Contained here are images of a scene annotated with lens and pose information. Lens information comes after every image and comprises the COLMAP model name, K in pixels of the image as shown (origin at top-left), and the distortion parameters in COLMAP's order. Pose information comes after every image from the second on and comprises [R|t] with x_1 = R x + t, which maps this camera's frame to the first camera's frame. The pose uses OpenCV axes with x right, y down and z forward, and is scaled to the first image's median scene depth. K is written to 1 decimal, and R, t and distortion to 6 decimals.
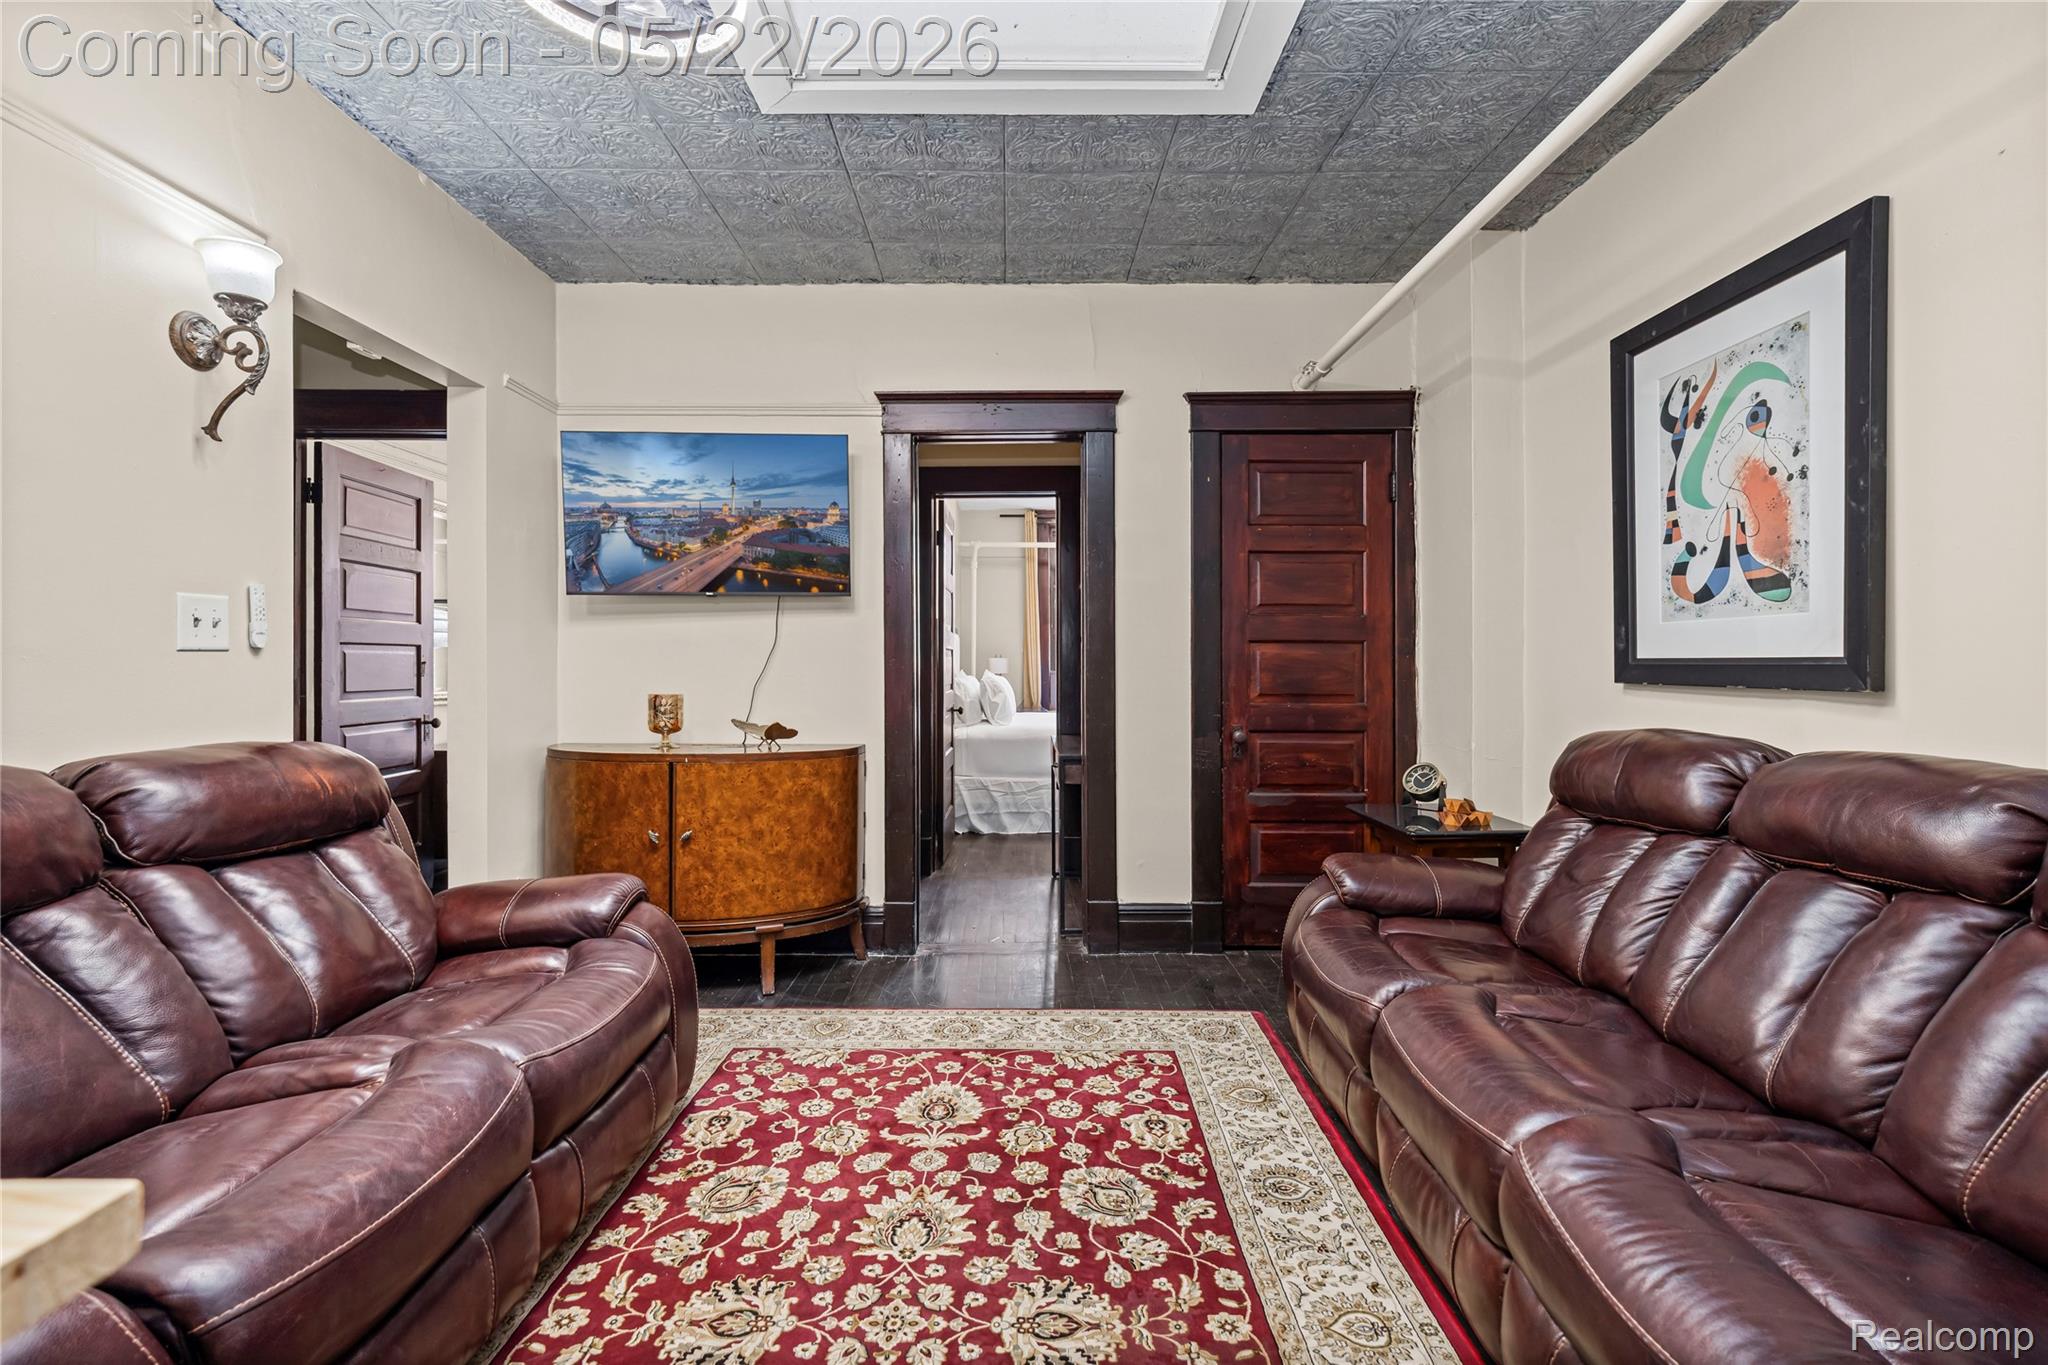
lens RADIAL K [[887.7, 0, 1020.3], [0, 887.7, 665.4], [0, 0, 1]] dist [-0.000539, -0.000101]
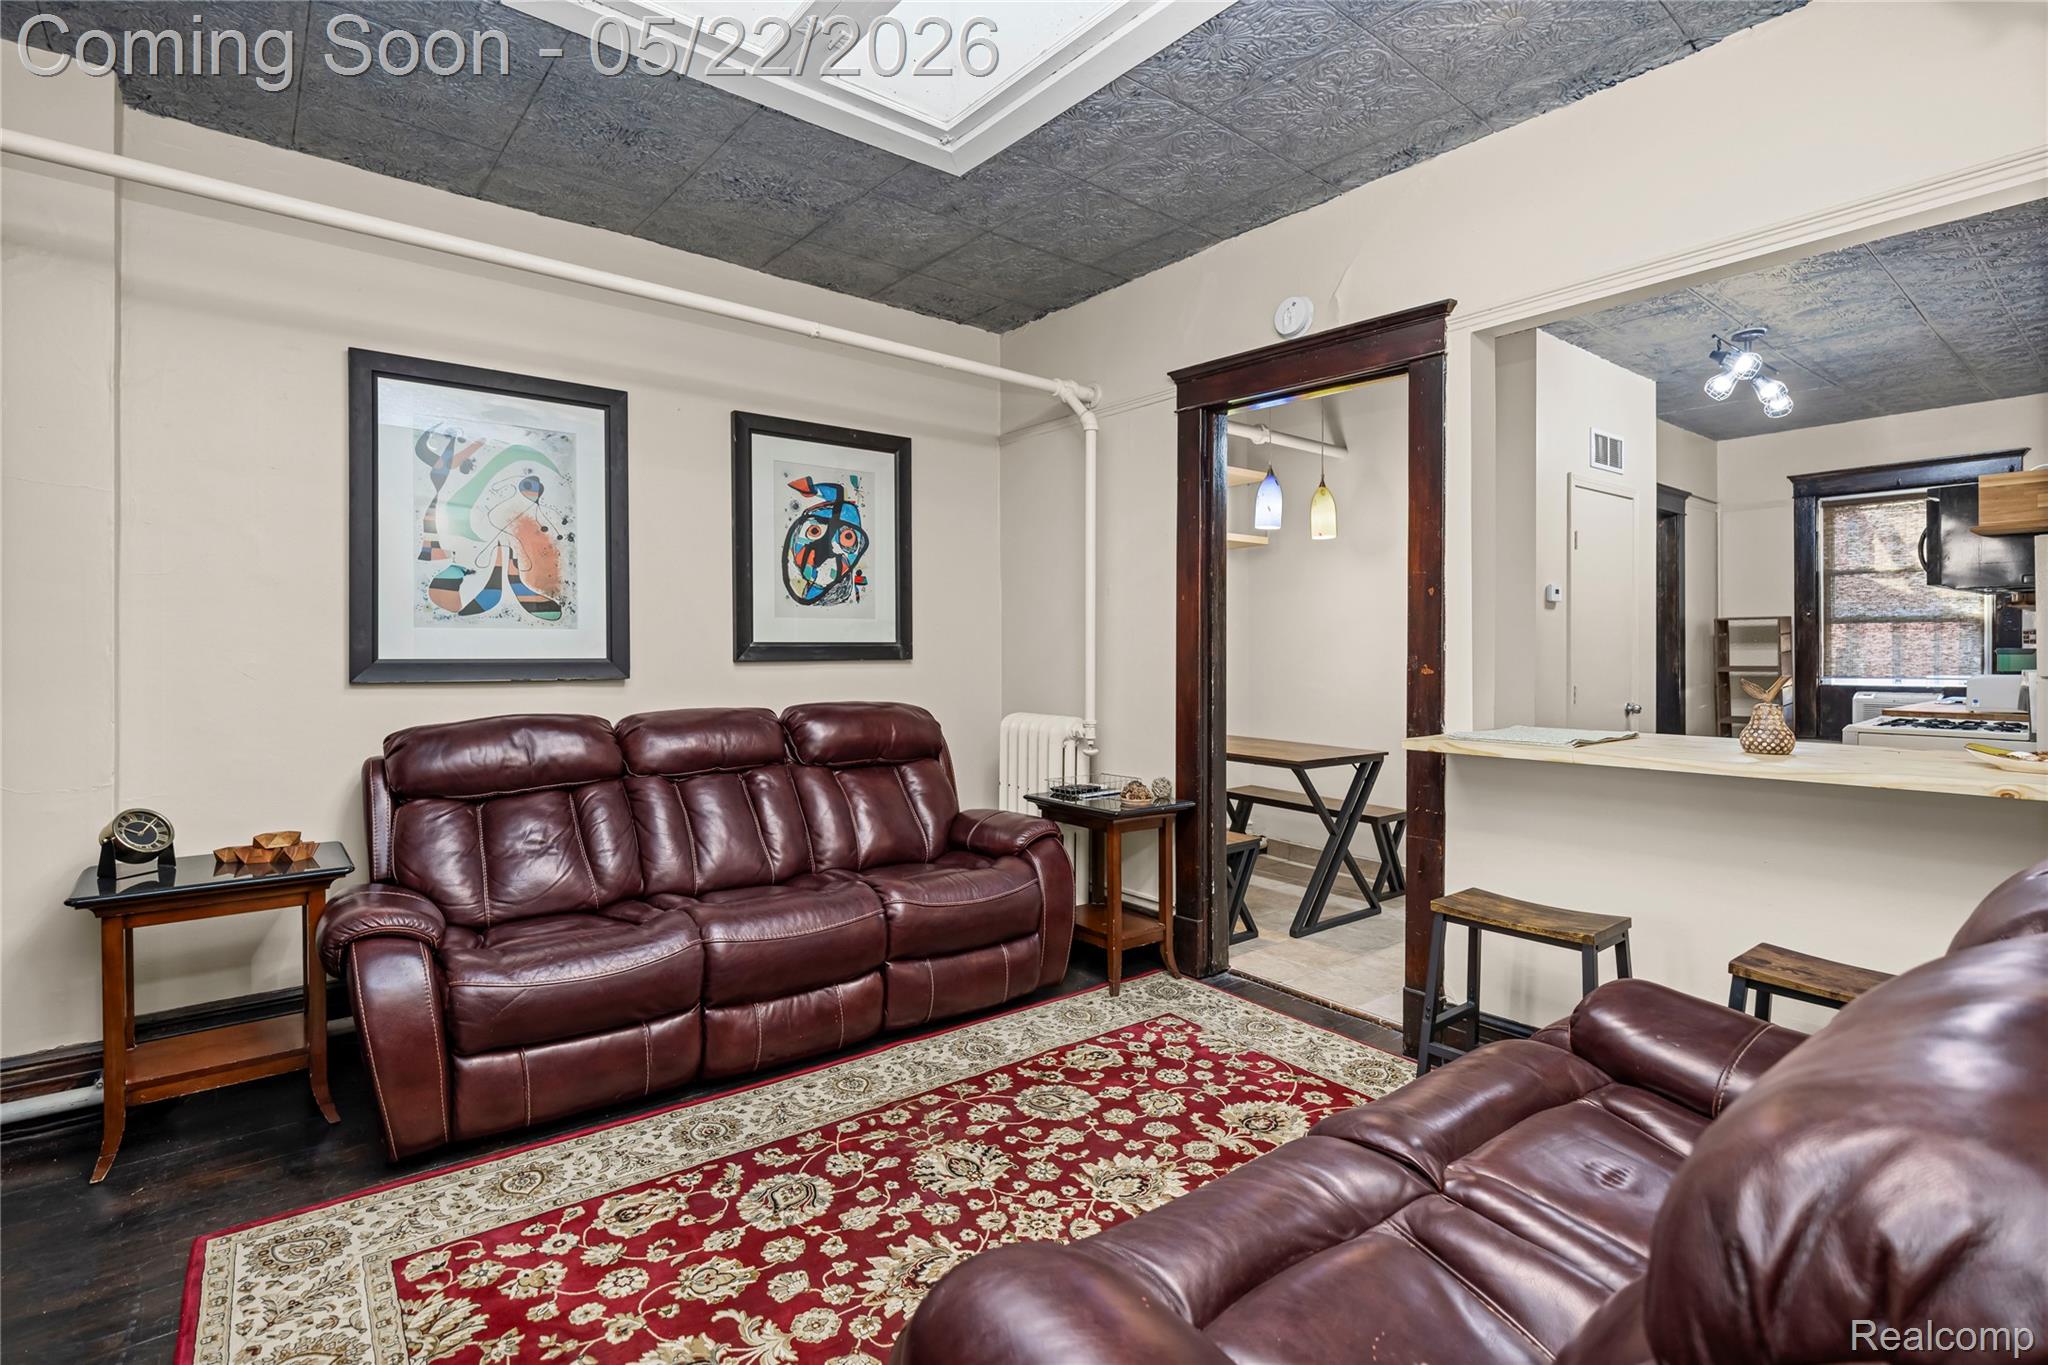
lens RADIAL K [[950.9, 0, 1020.5], [0, 950.9, 646.6], [0, 0, 1]] dist [-0.000891, -0.000220]
pose [[-0.619275, 0.000595, 0.785174, -0.843085], [0.001079, 0.999999, 0.000093, -0.027312], [-0.785174, 0.000904, -0.619275, 1.346187]]
